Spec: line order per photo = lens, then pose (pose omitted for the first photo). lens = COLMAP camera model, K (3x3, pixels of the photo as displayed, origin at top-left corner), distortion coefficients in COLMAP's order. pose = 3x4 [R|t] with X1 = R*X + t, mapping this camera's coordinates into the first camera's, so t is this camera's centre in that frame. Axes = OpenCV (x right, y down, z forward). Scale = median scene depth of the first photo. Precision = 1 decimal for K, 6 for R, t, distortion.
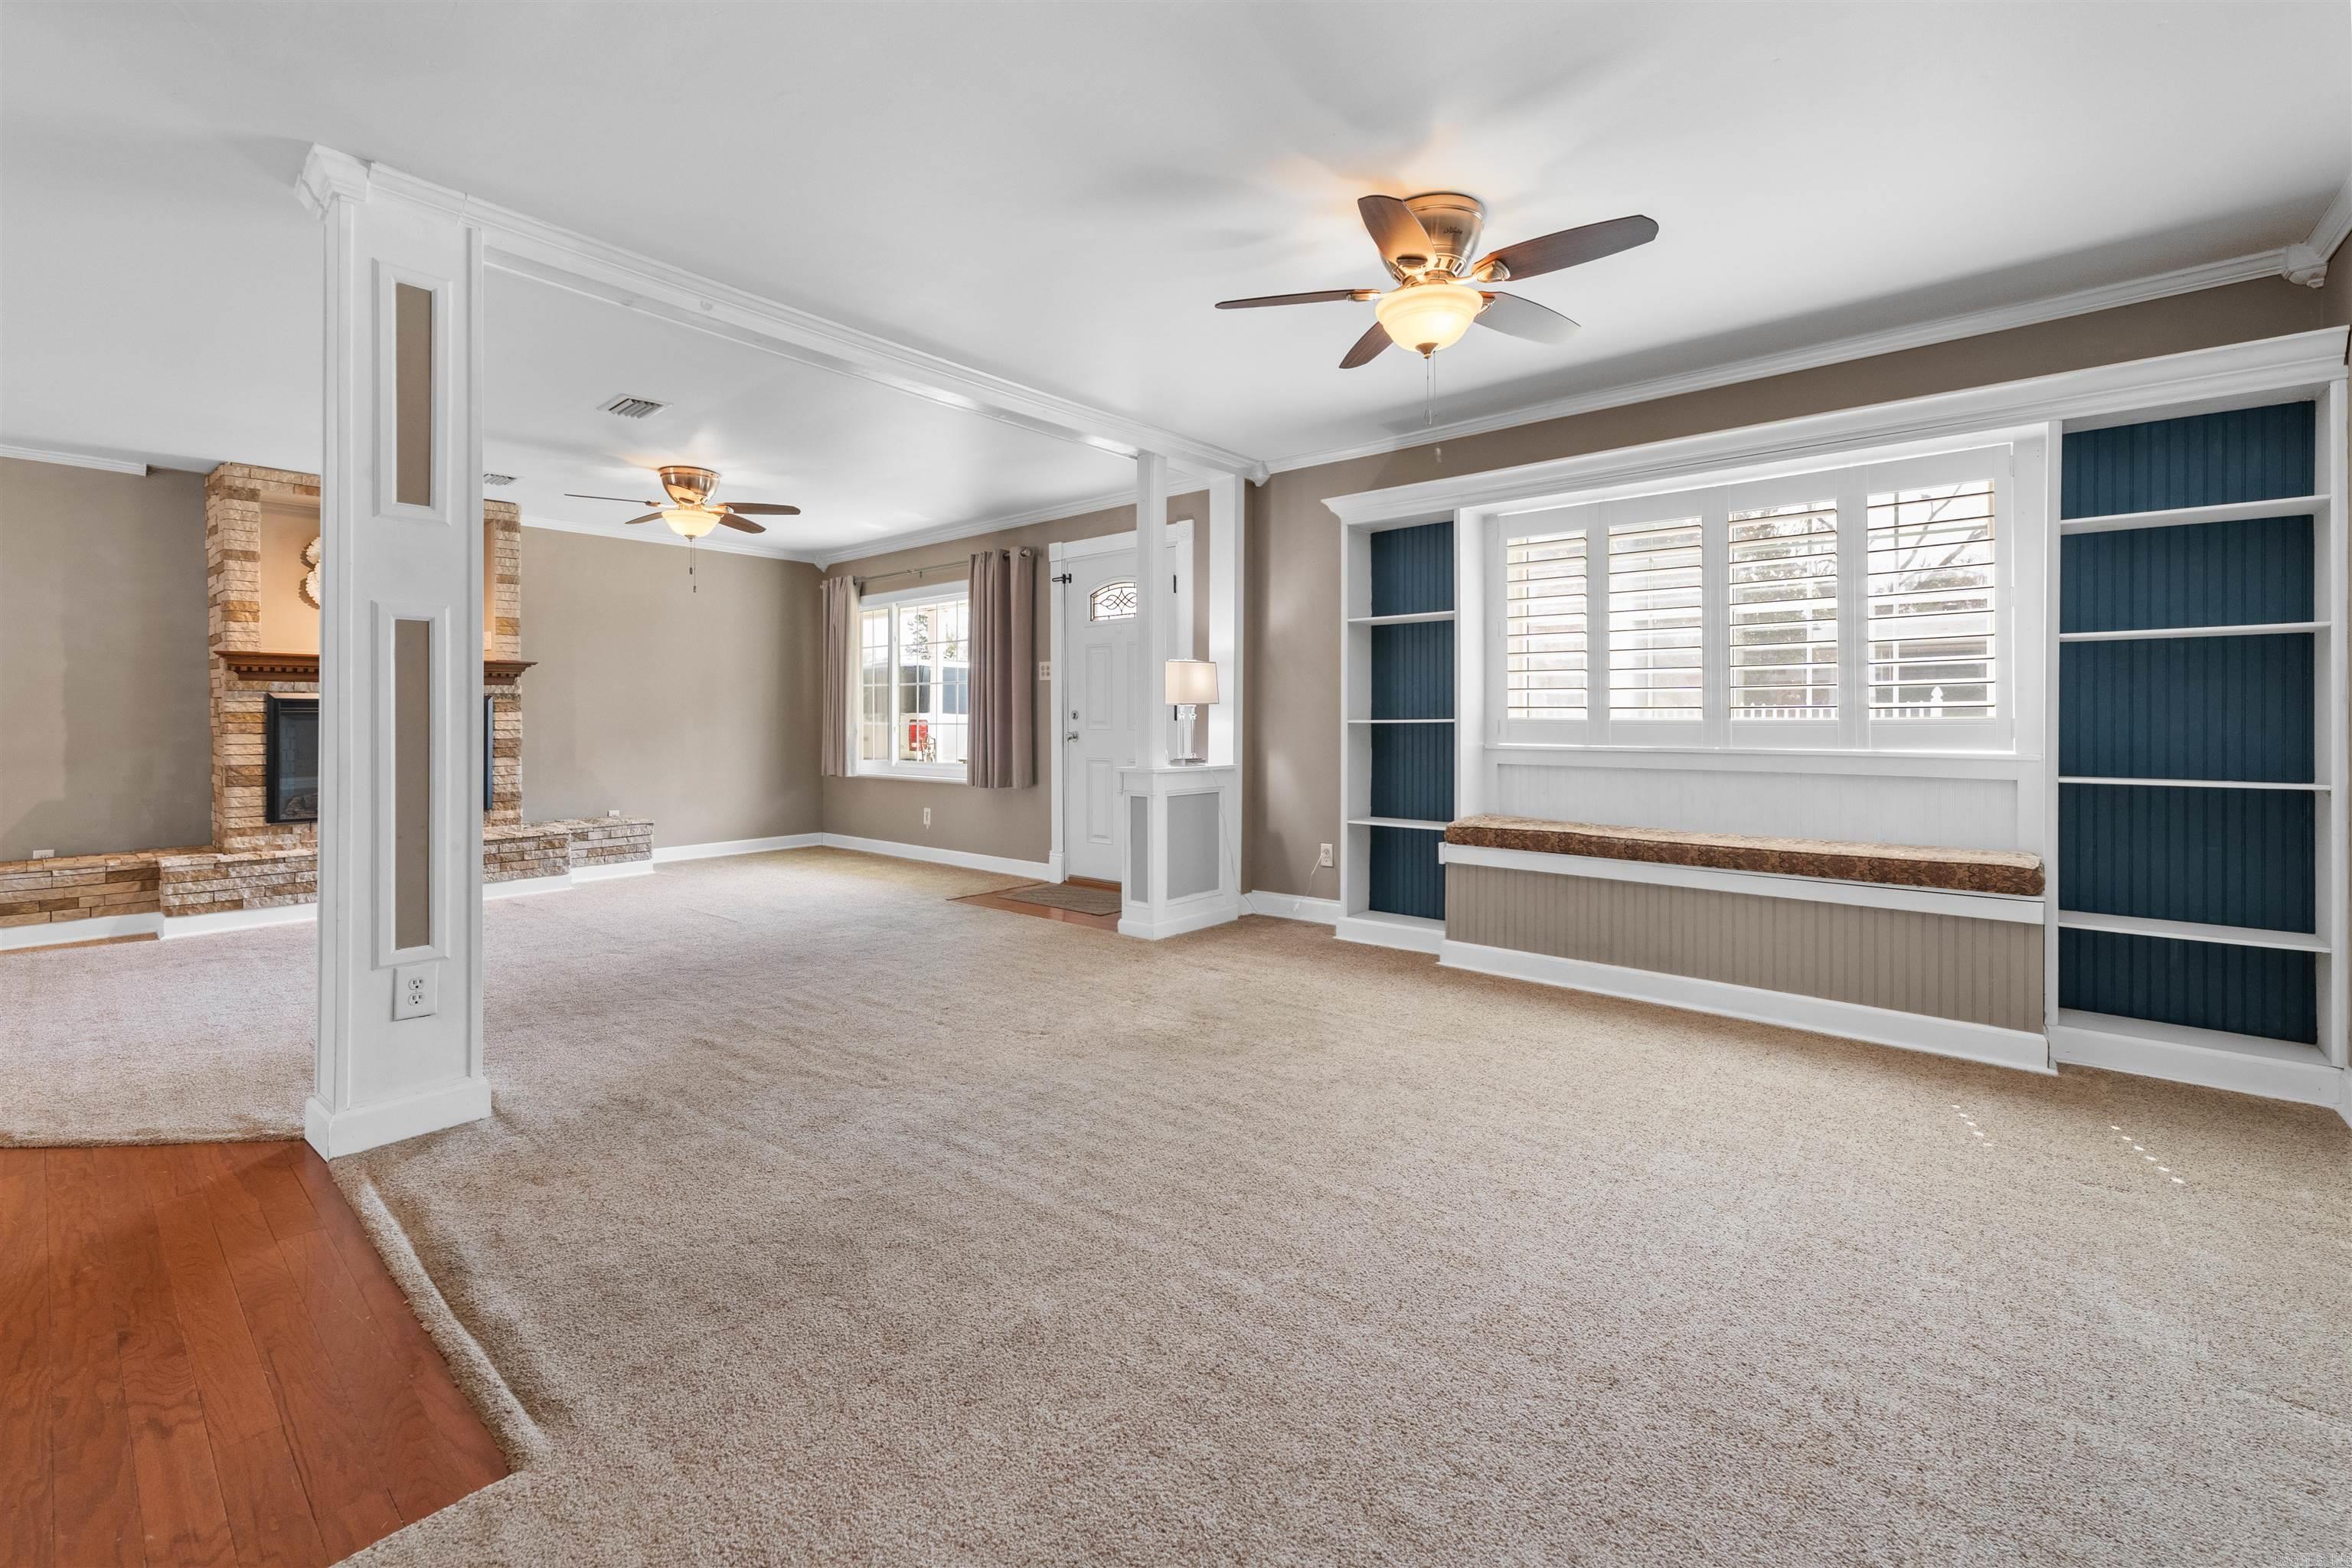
lens RADIAL K [[977.1, 0, 1174.0], [0, 977.1, 718.5], [0, 0, 1]] dist [0.002878, 0.000118]
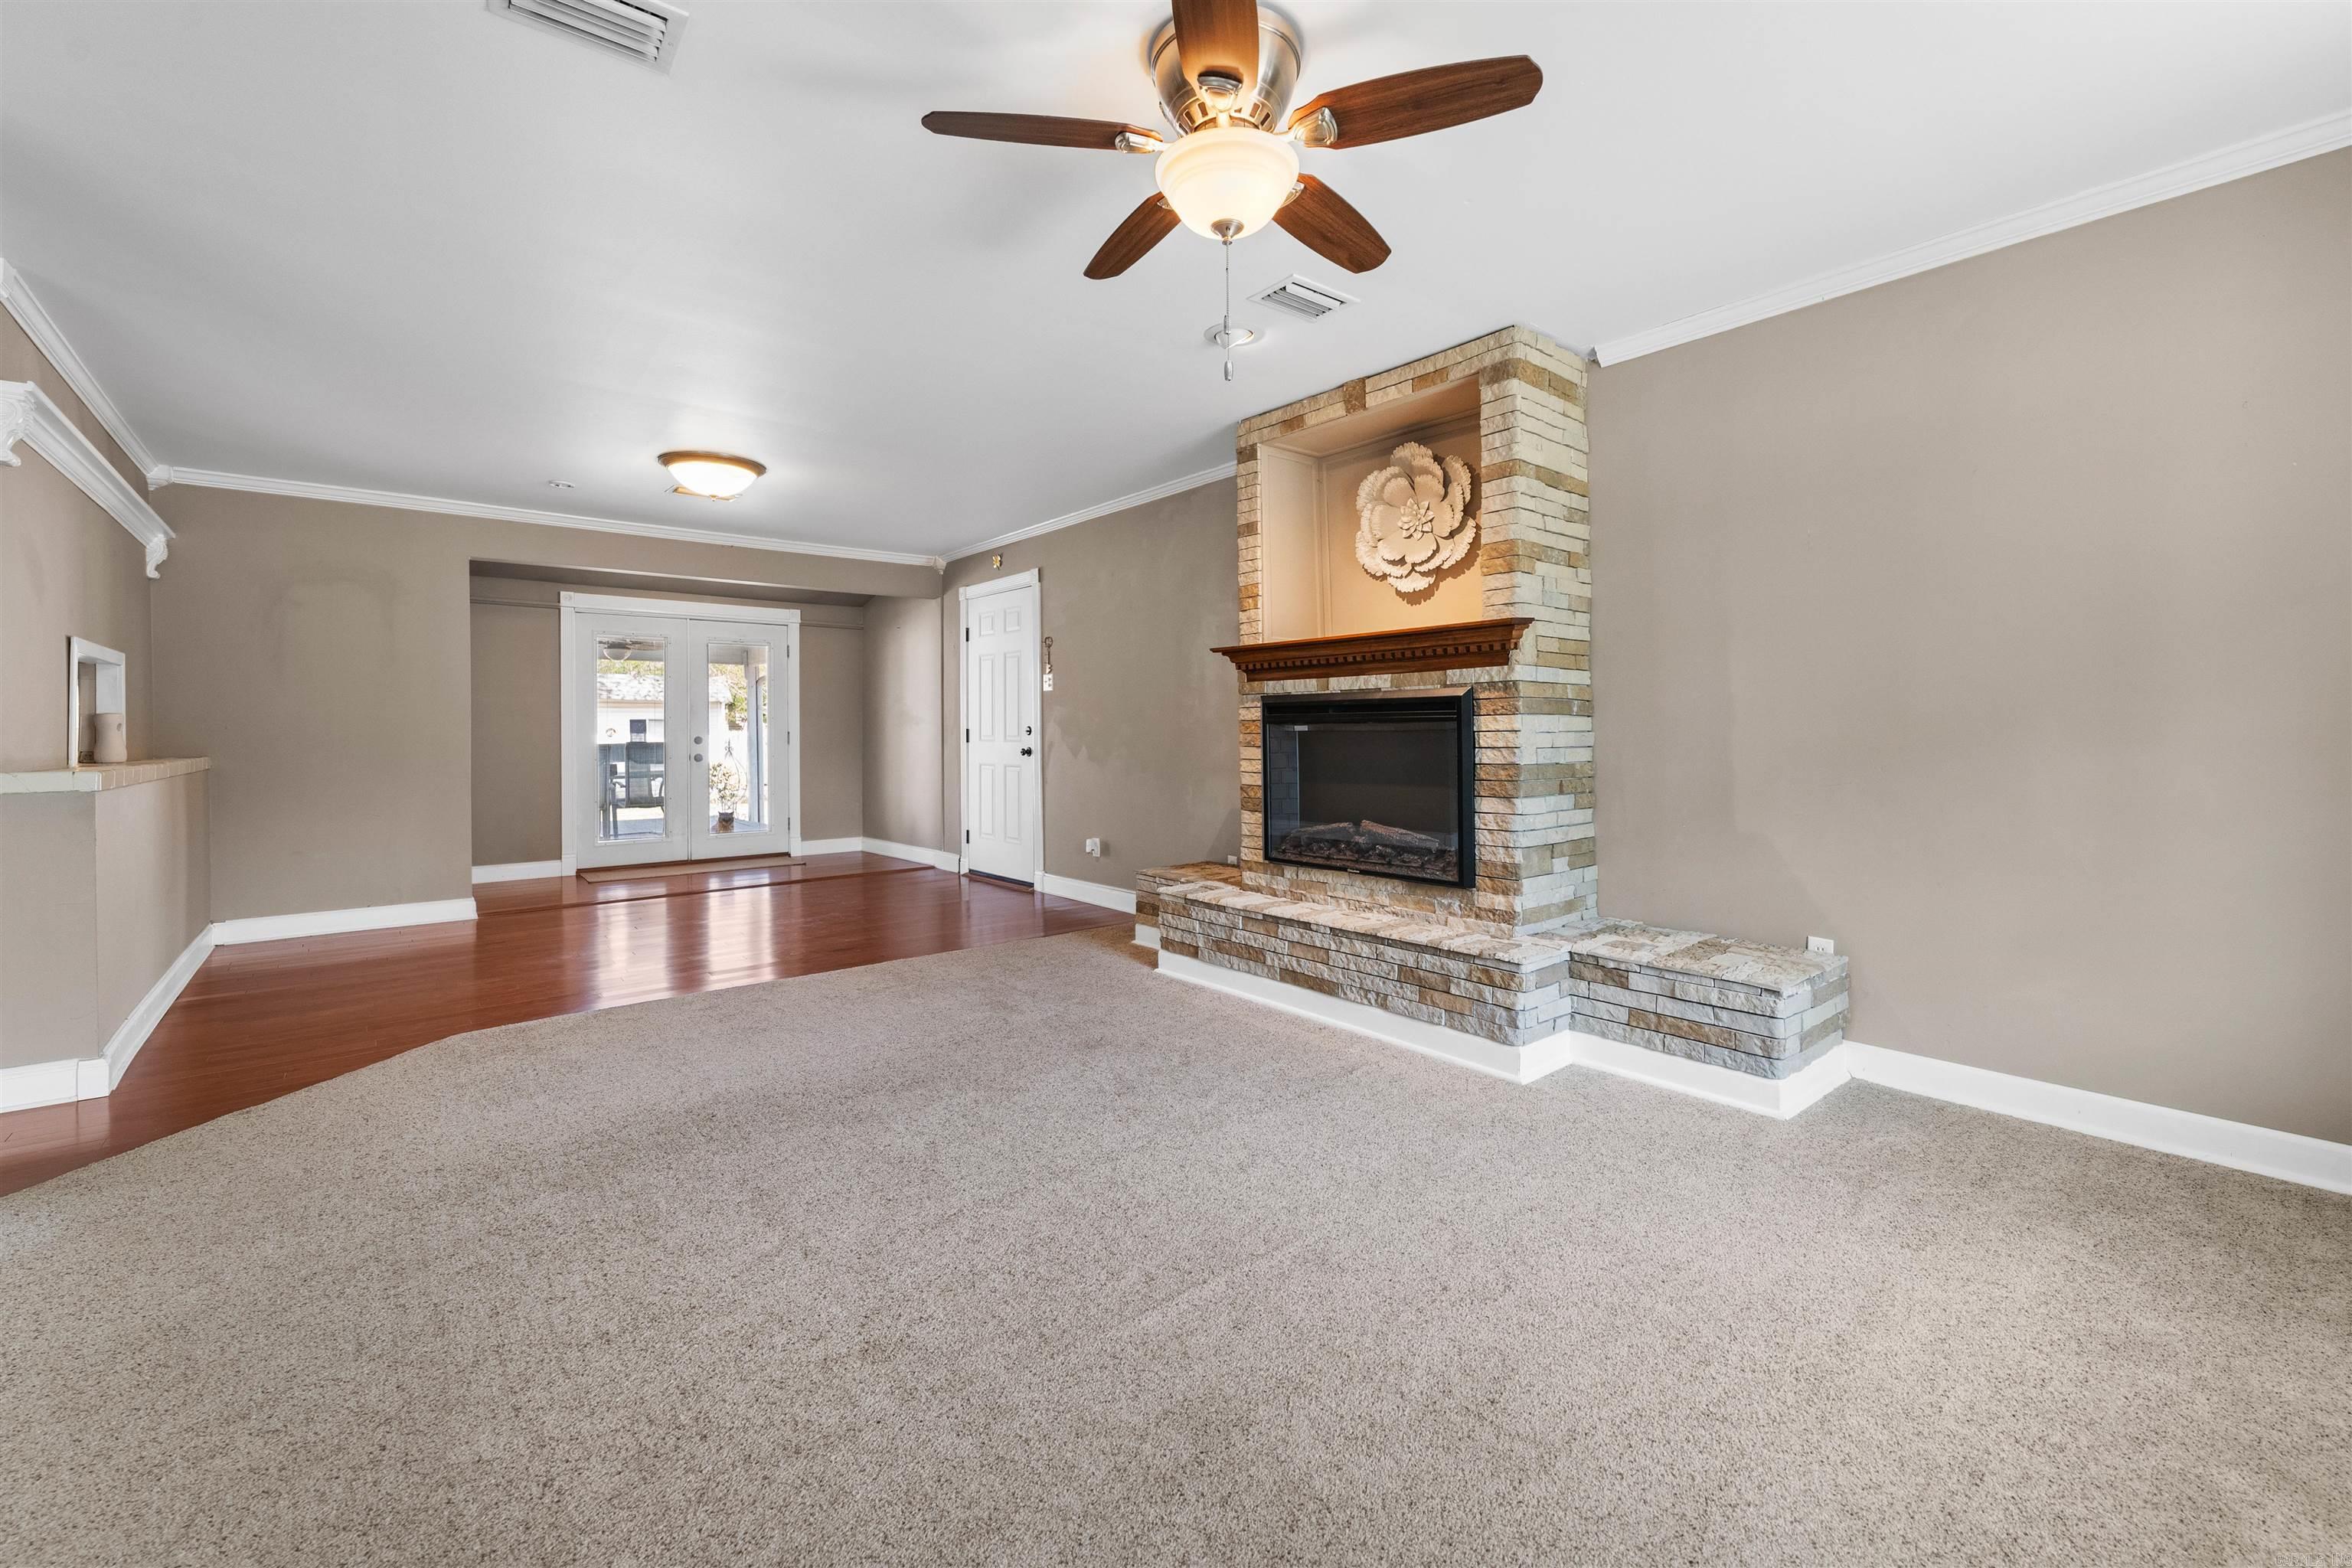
lens RADIAL K [[970.4, 0, 1168.3], [0, 970.4, 738.1], [0, 0, 1]] dist [0.000237, 0.000323]
pose [[-0.173429, 0.012083, -0.984772, -0.138356], [0.005732, 0.999920, 0.011259, -0.001201], [0.984830, -0.003692, -0.173484, 1.091691]]
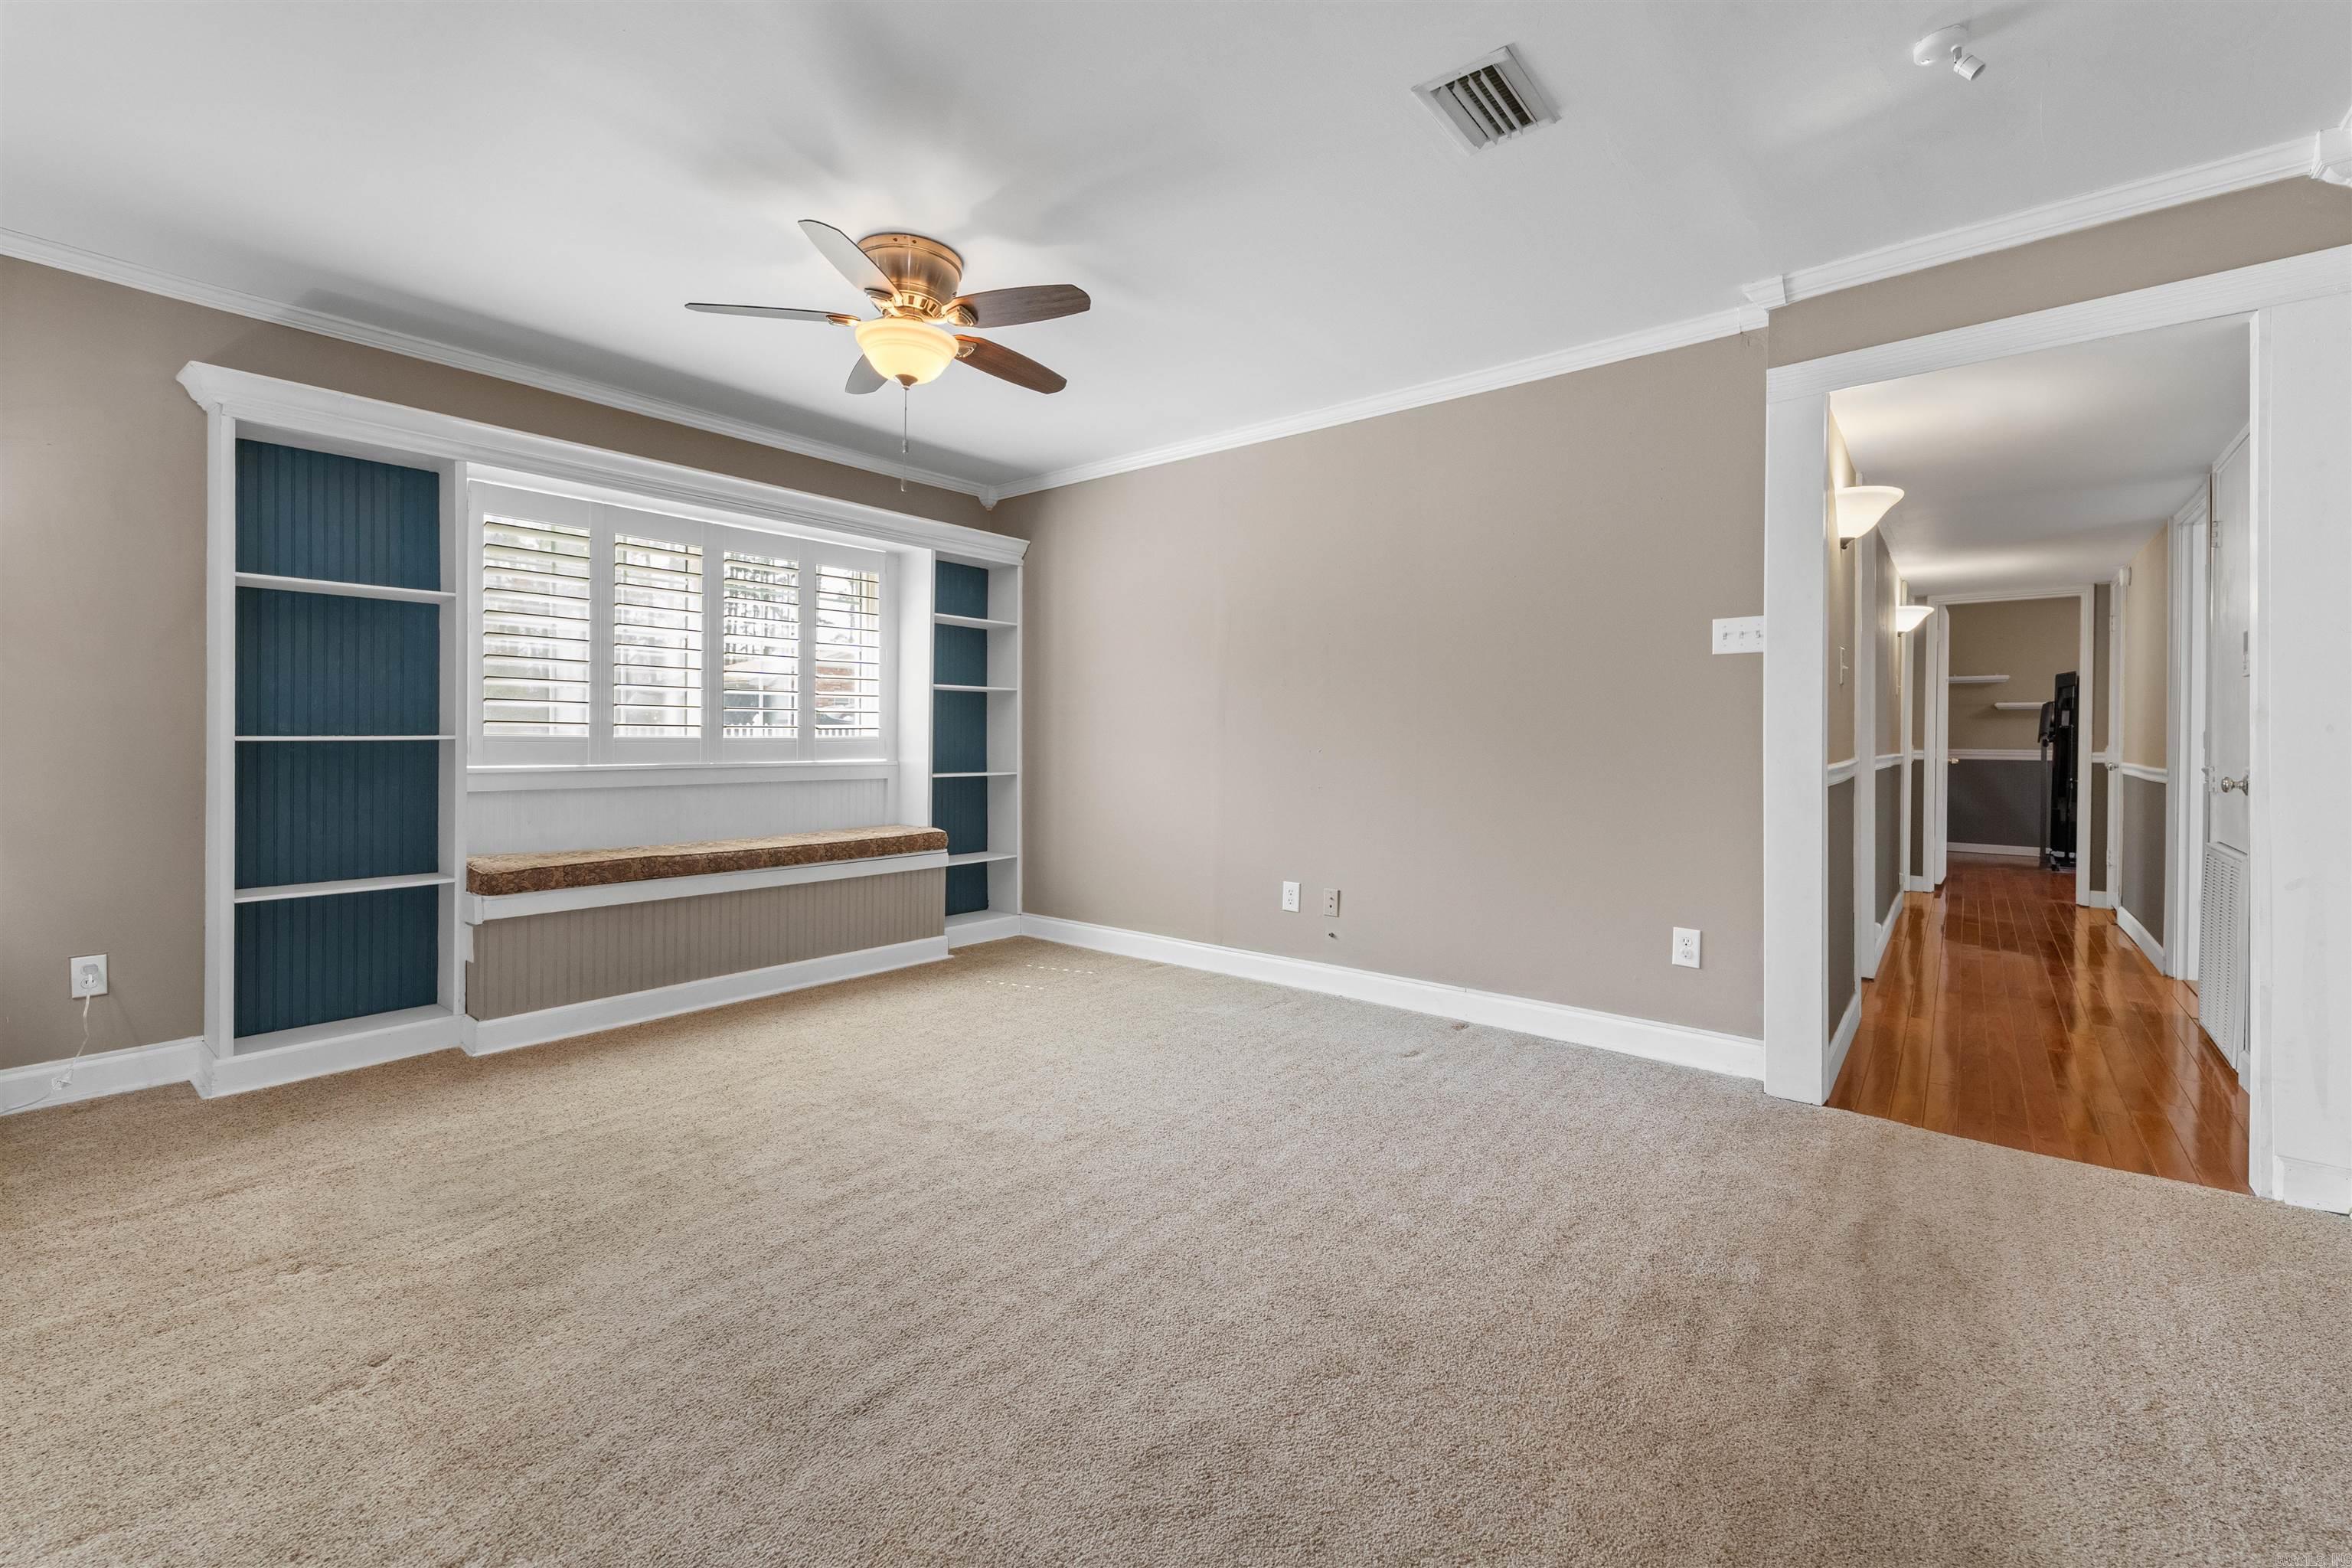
lens RADIAL K [[970.4, 0, 1168.3], [0, 970.4, 738.1], [0, 0, 1]] dist [0.000237, 0.000323]
pose [[-0.018164, 0.000841, 0.999835, -0.408168], [-0.004513, 0.999989, -0.000924, 0.000487], [-0.999825, -0.004529, -0.018160, 0.386082]]
